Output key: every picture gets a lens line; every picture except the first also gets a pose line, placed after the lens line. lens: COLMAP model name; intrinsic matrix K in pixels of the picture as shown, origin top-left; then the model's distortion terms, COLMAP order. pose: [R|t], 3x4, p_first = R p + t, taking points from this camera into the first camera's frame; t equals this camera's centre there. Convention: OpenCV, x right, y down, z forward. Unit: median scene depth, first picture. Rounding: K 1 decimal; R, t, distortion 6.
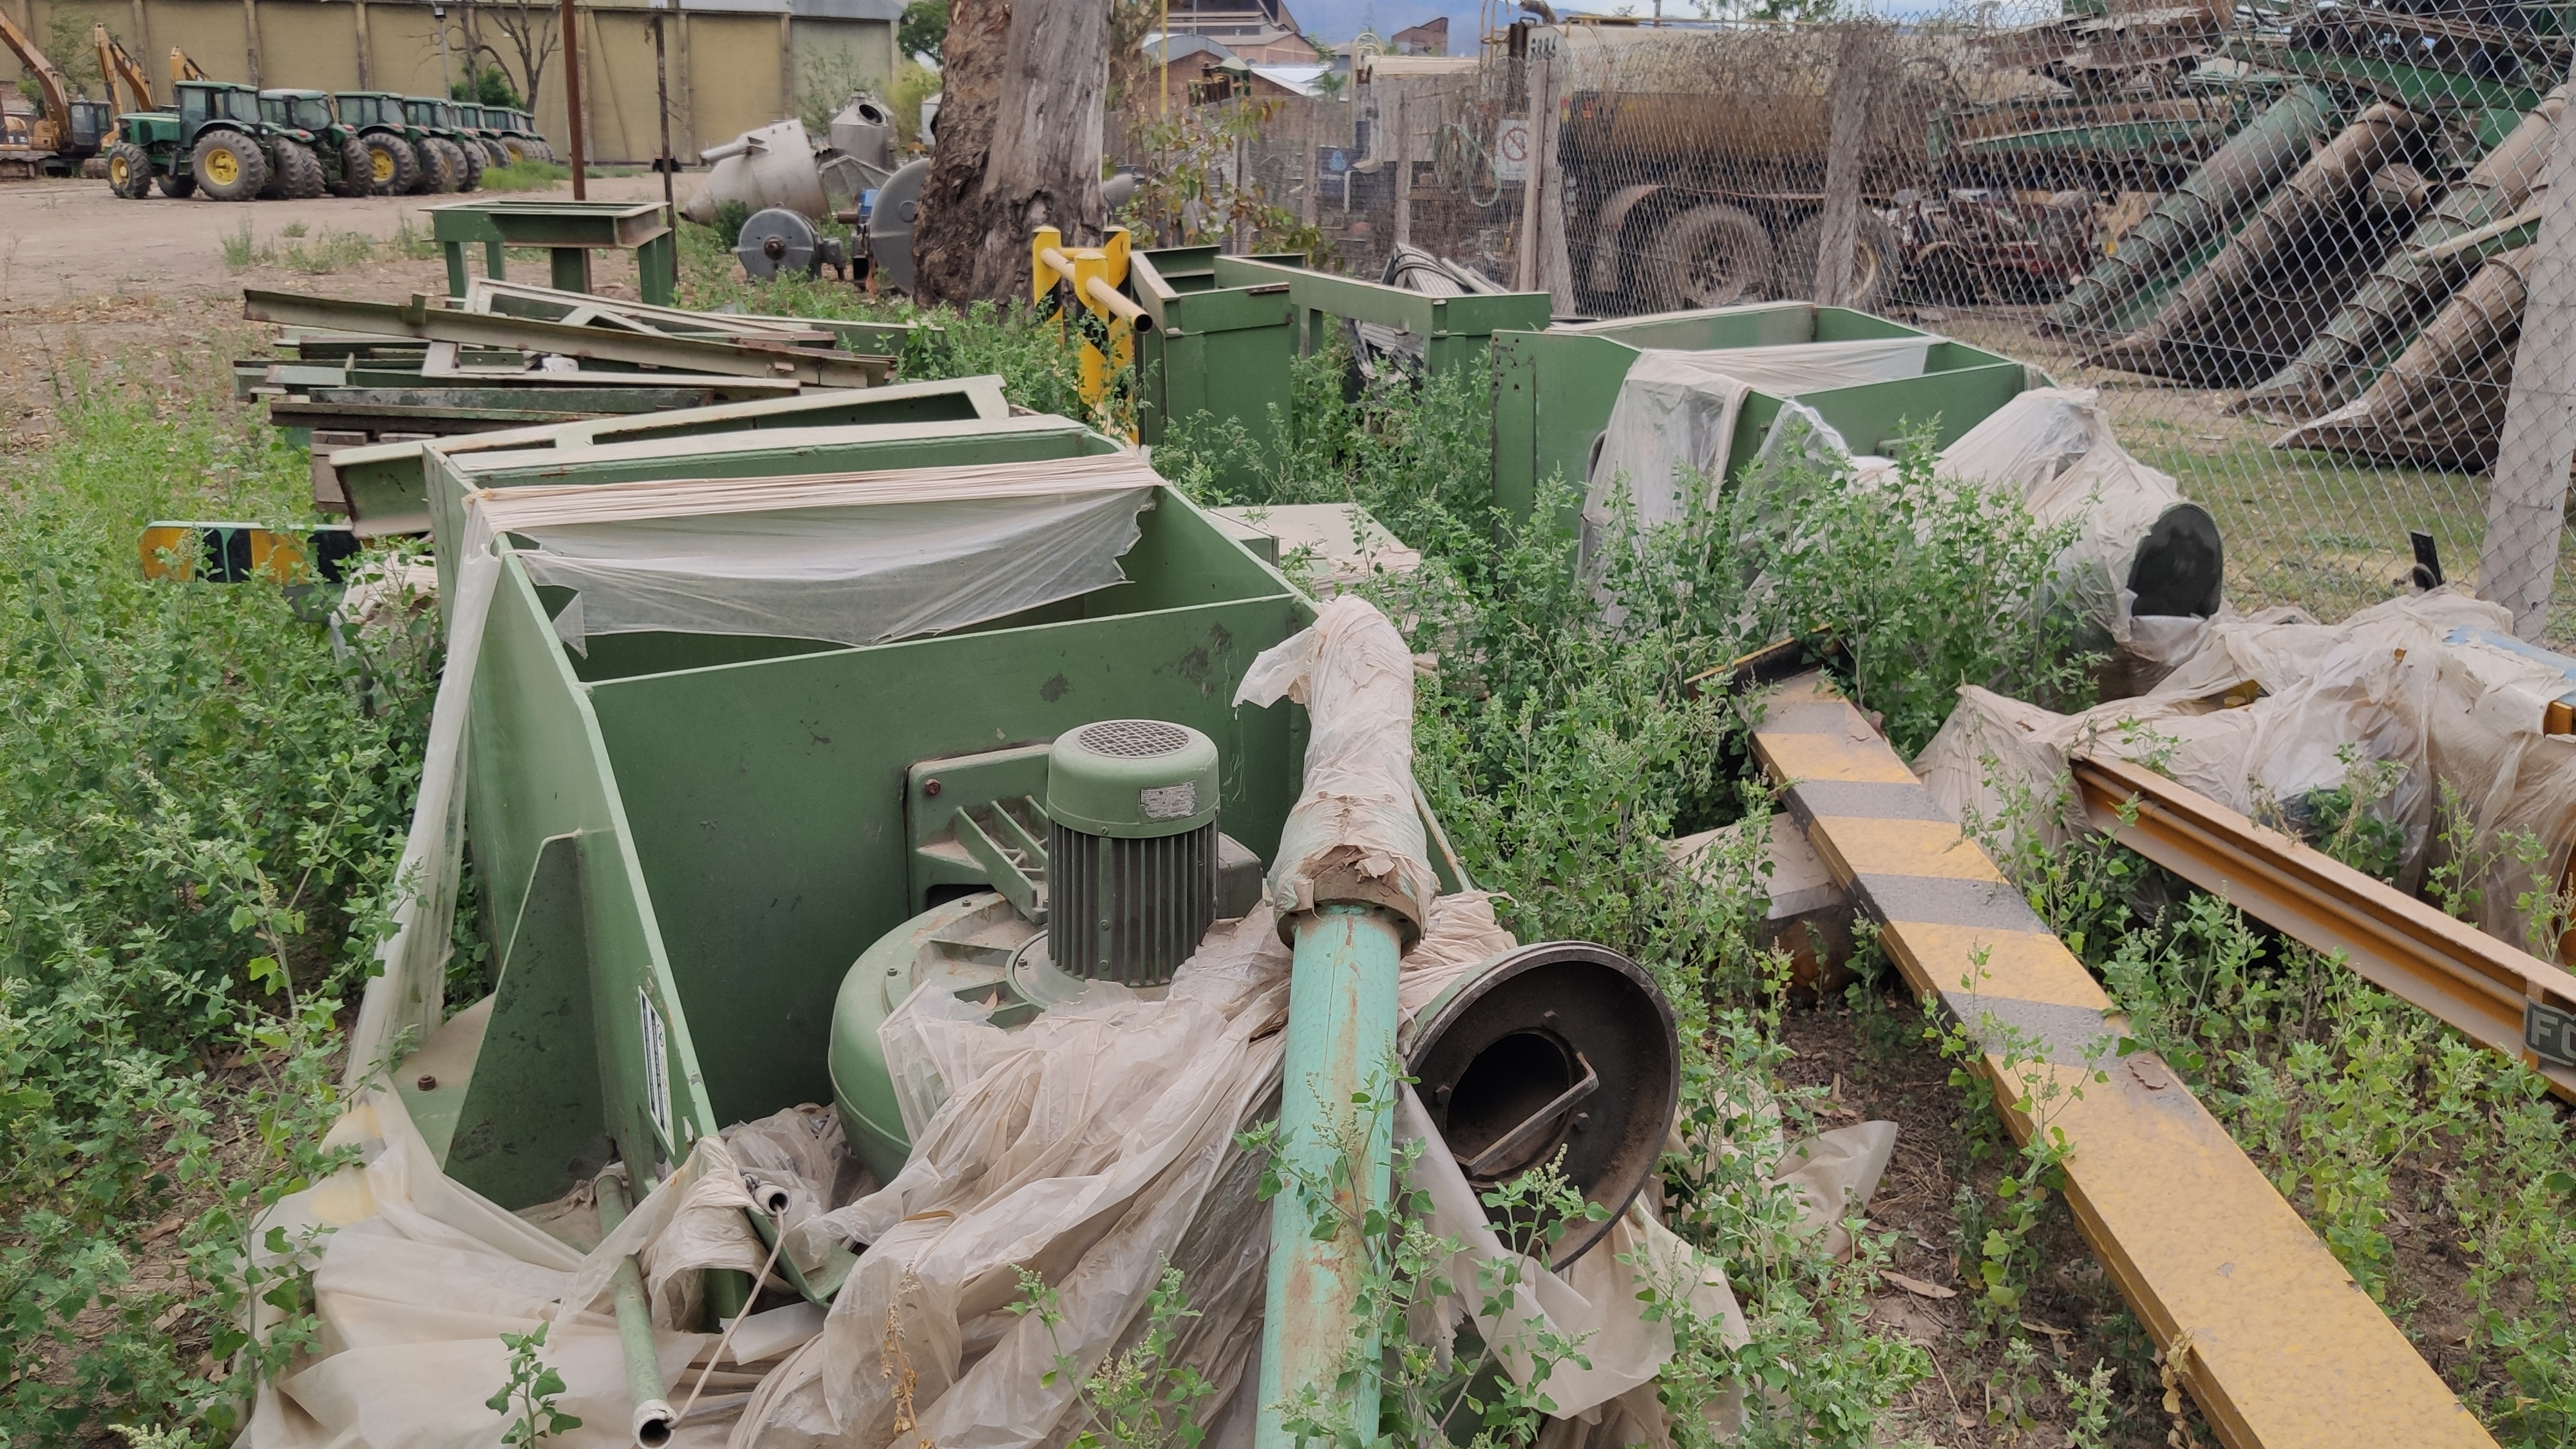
lens RADIAL K [[1948.8, 0, 1298.2], [0, 1948.8, 717.0], [0, 0, 1]] dist [-0.004324, -0.034051]
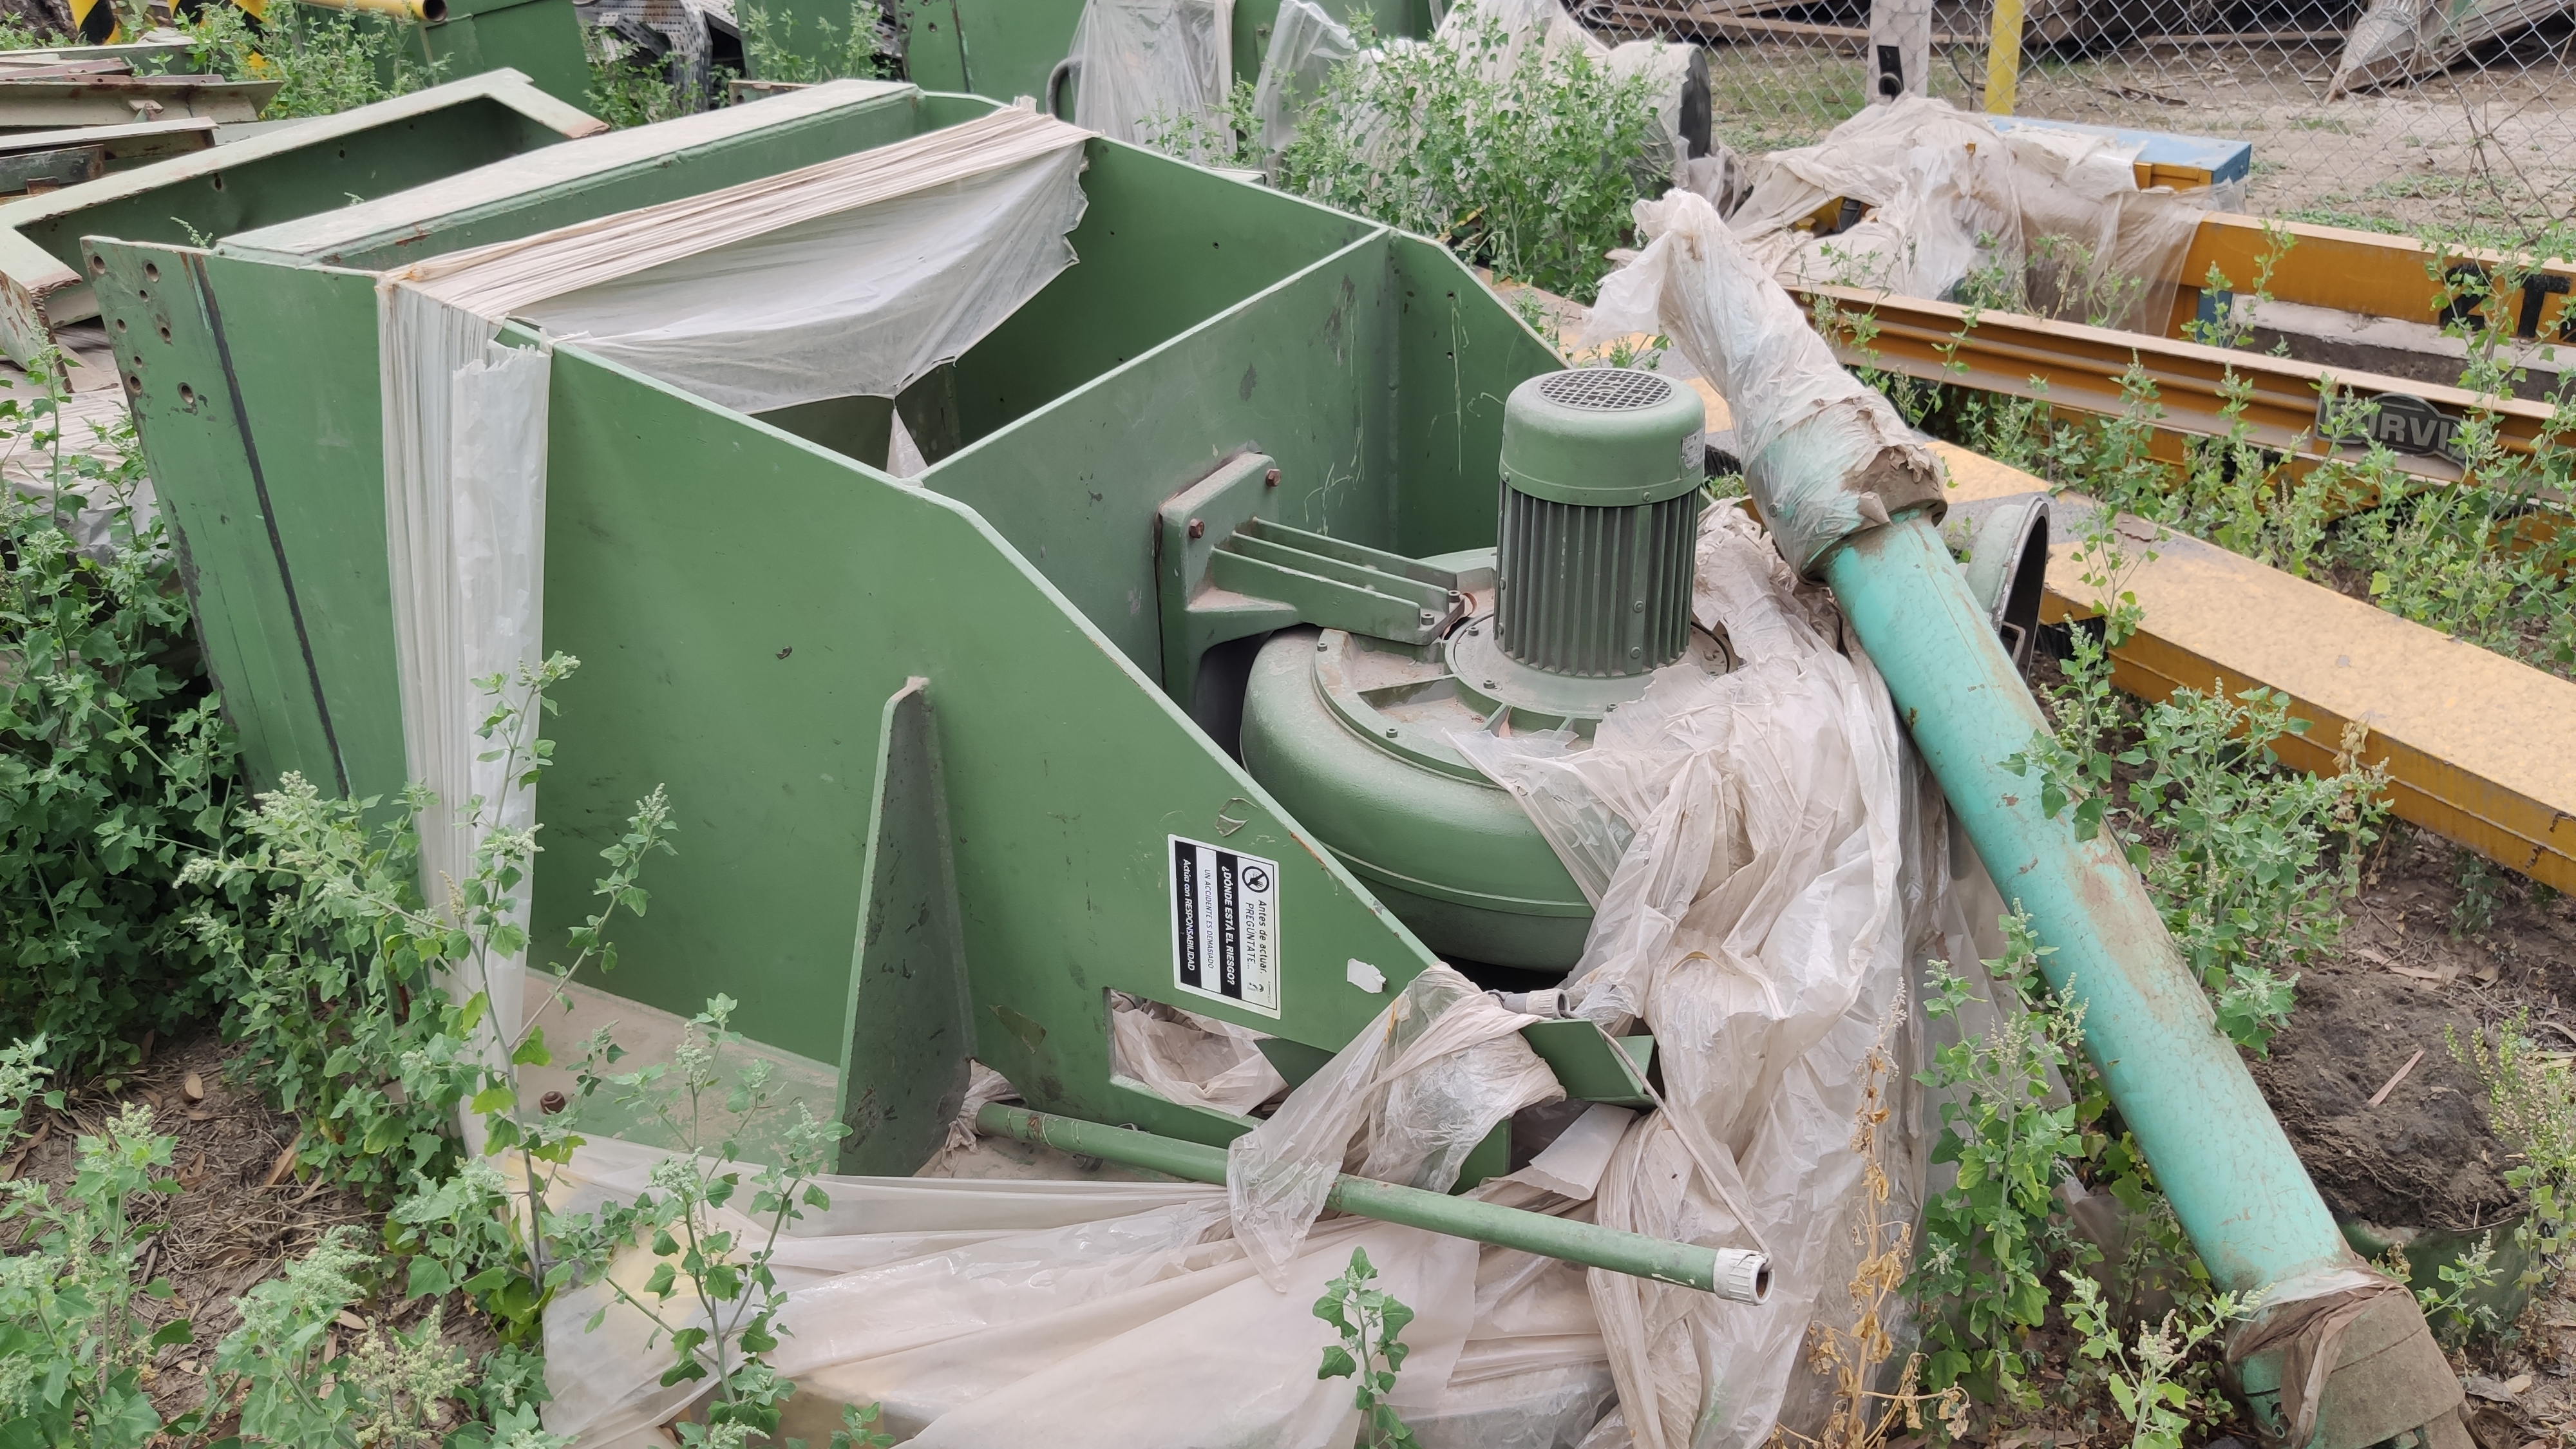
lens RADIAL K [[1948.8, 0, 1293.2], [0, 1948.8, 739.3], [0, 0, 1]] dist [-0.004324, -0.034051]
pose [[0.853848, -0.281588, 0.437781, -0.437065], [0.201750, 0.954329, 0.220349, -0.040931], [-0.479835, -0.099822, 0.871662, 0.217629]]
